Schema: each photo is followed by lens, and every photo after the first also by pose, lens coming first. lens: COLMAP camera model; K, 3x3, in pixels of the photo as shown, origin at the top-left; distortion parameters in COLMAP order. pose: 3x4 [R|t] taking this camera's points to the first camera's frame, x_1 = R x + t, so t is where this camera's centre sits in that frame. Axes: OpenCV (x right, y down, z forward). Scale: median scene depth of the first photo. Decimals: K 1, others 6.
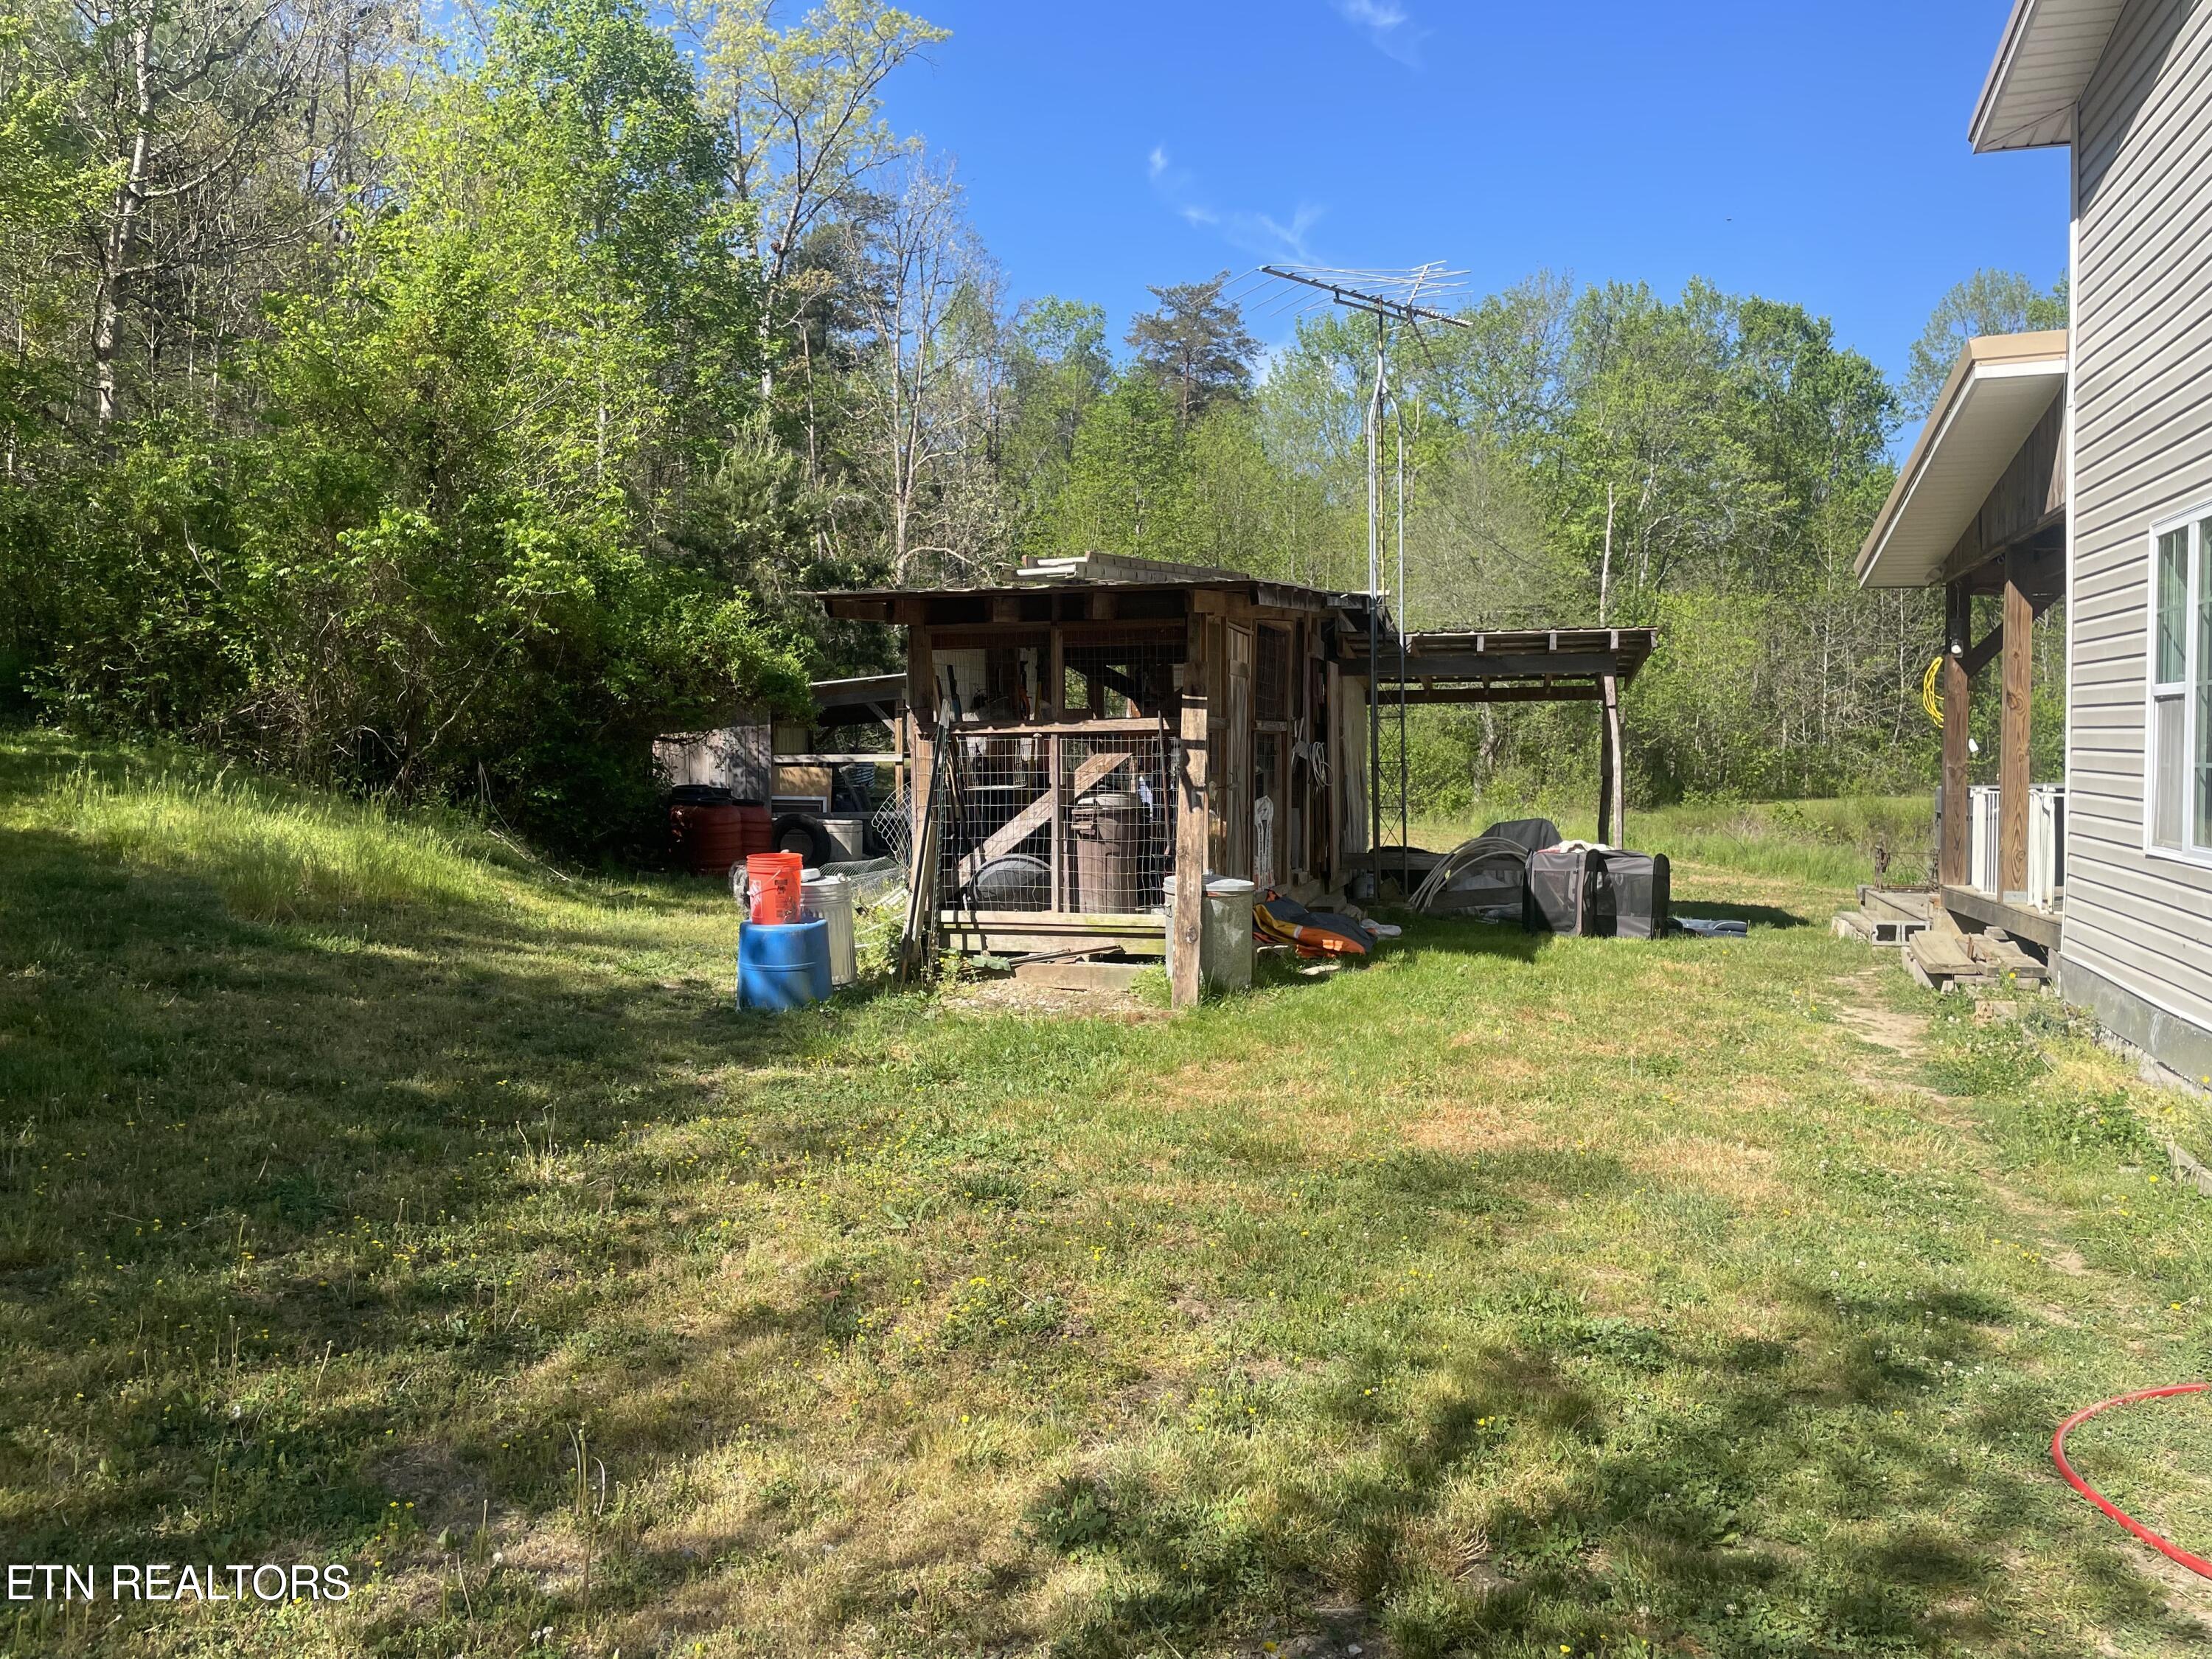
lens RADIAL K [[1700.5, 0, 1107.7], [0, 1700.5, 808.3], [0, 0, 1]] dist [0.050288, -0.081552]
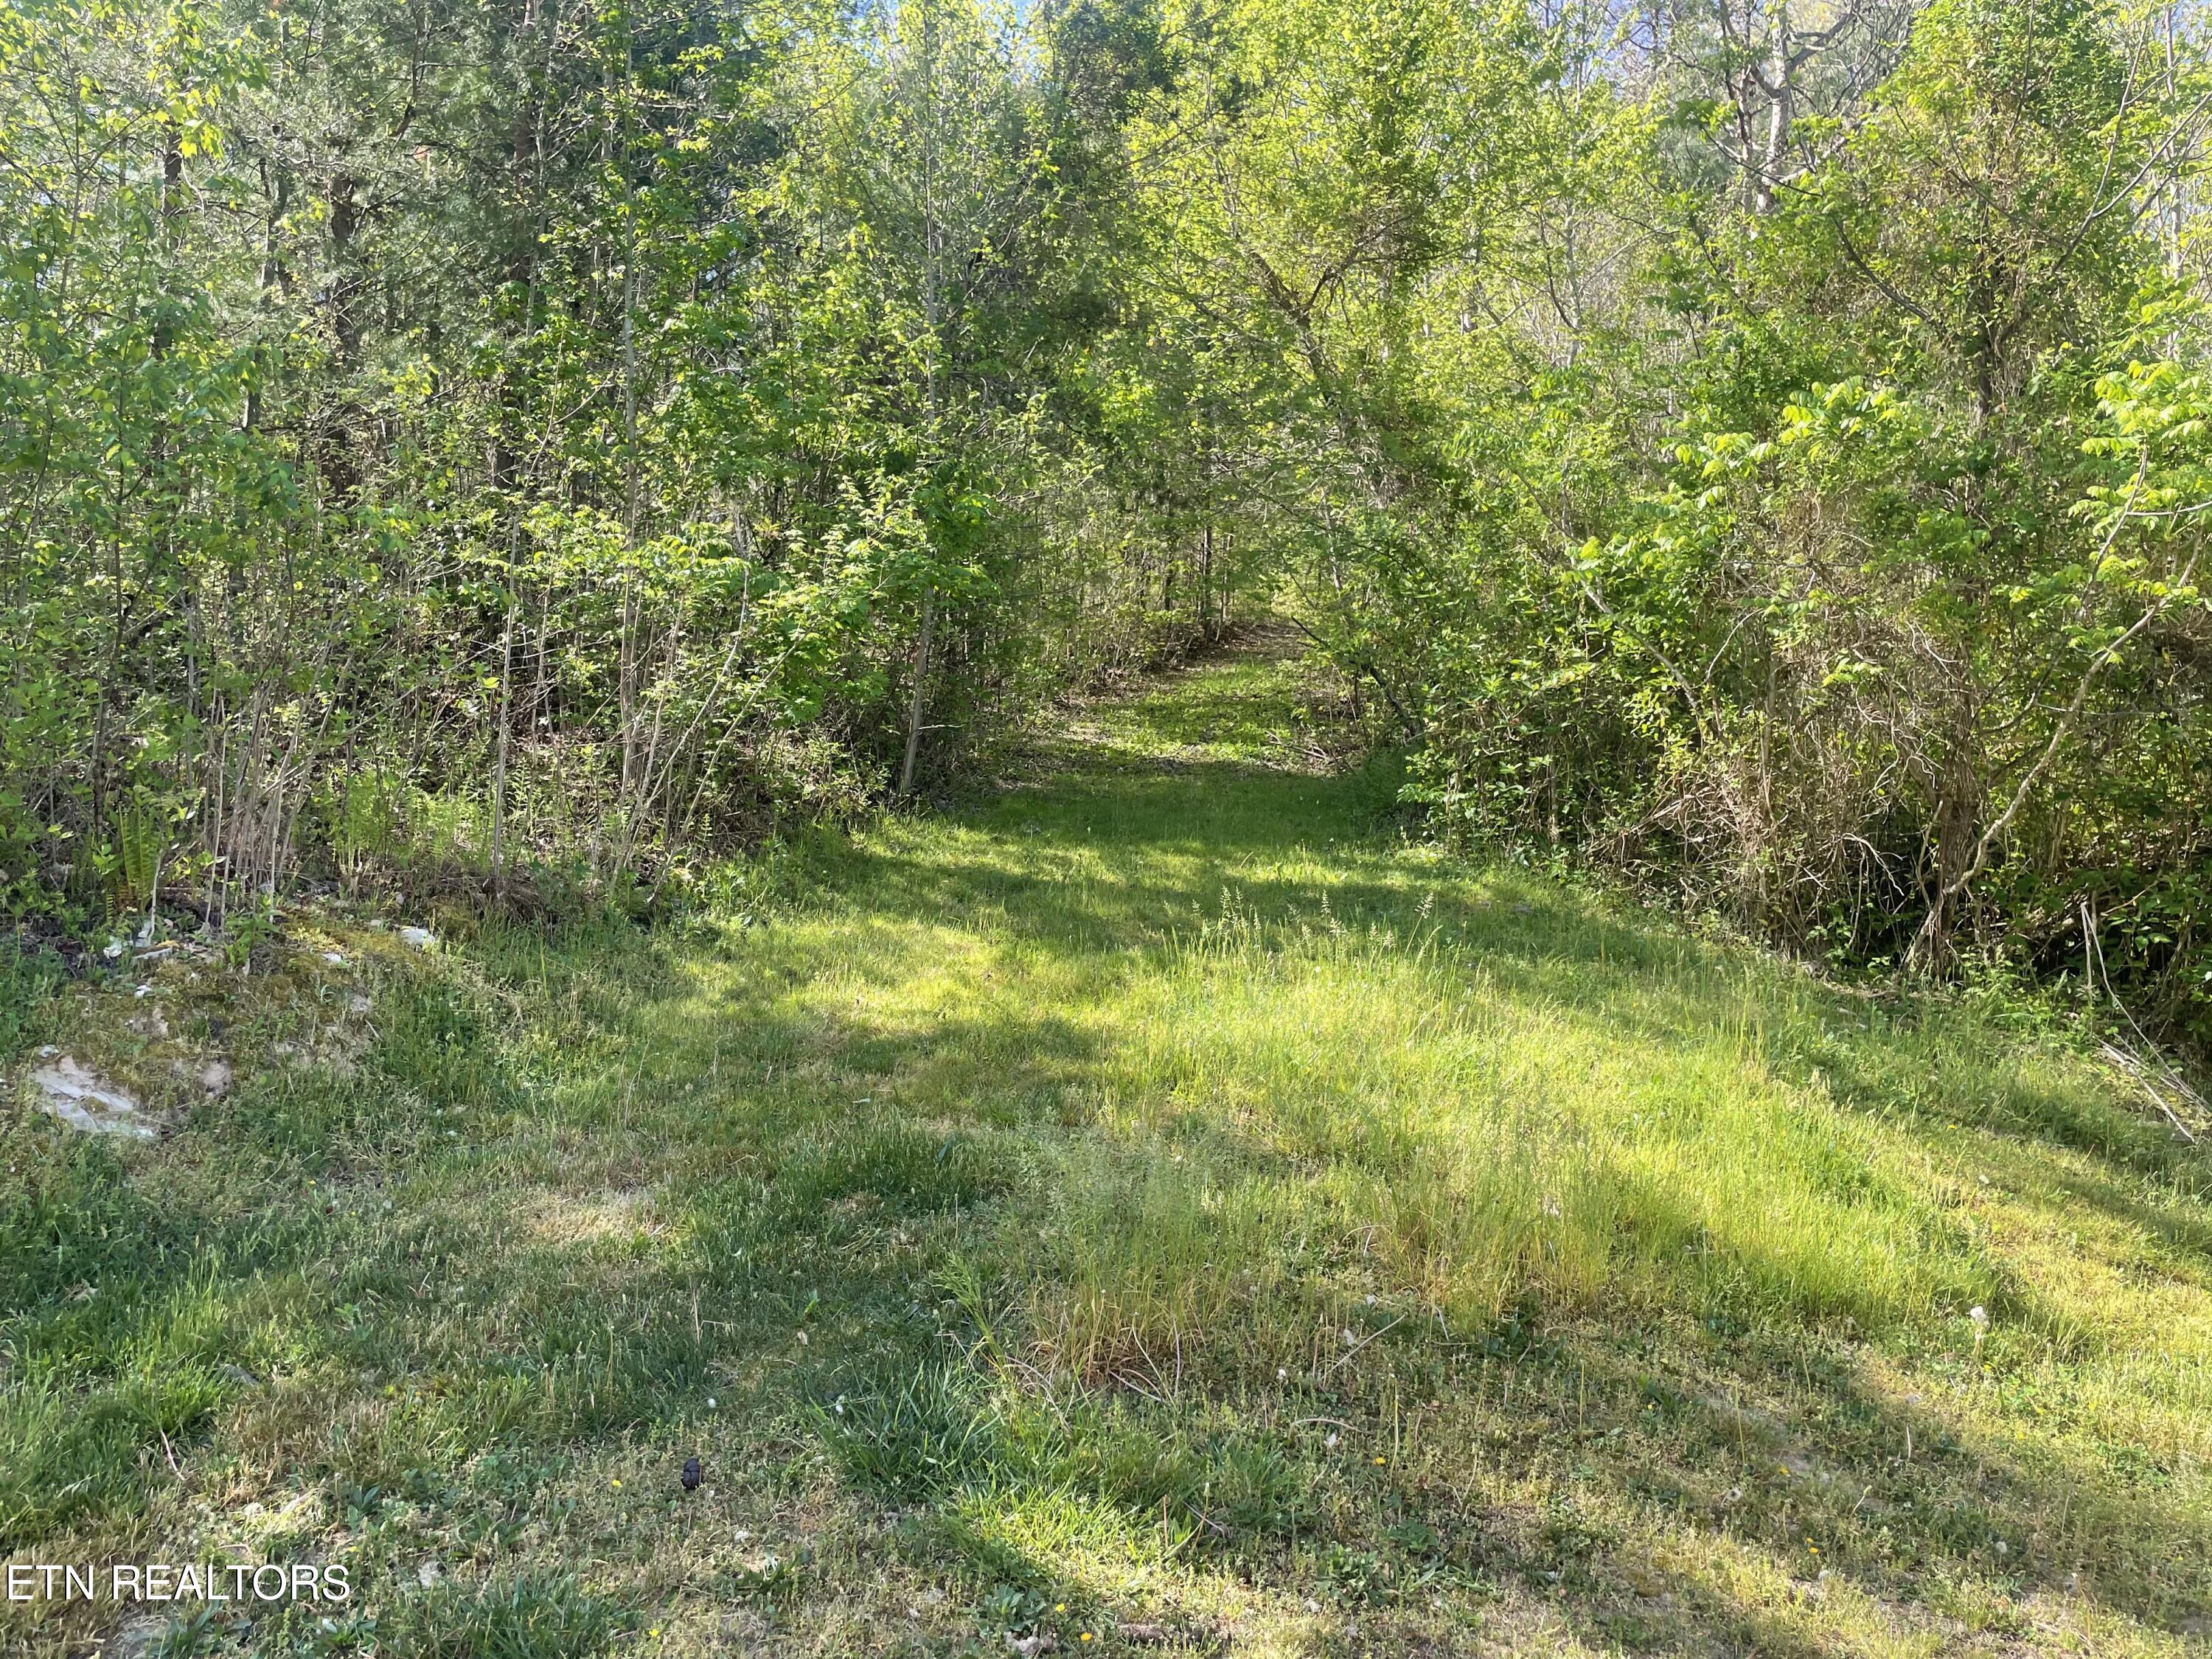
lens RADIAL K [[1629.4, 0, 1112.1], [0, 1629.4, 840.5], [0, 0, 1]] dist [0.048266, -0.062177]
pose [[0.535055, -0.010969, -0.844746, -0.121732], [-0.018423, 0.999526, -0.024648, -0.028627], [0.844616, 0.028750, 0.534600, 0.531765]]
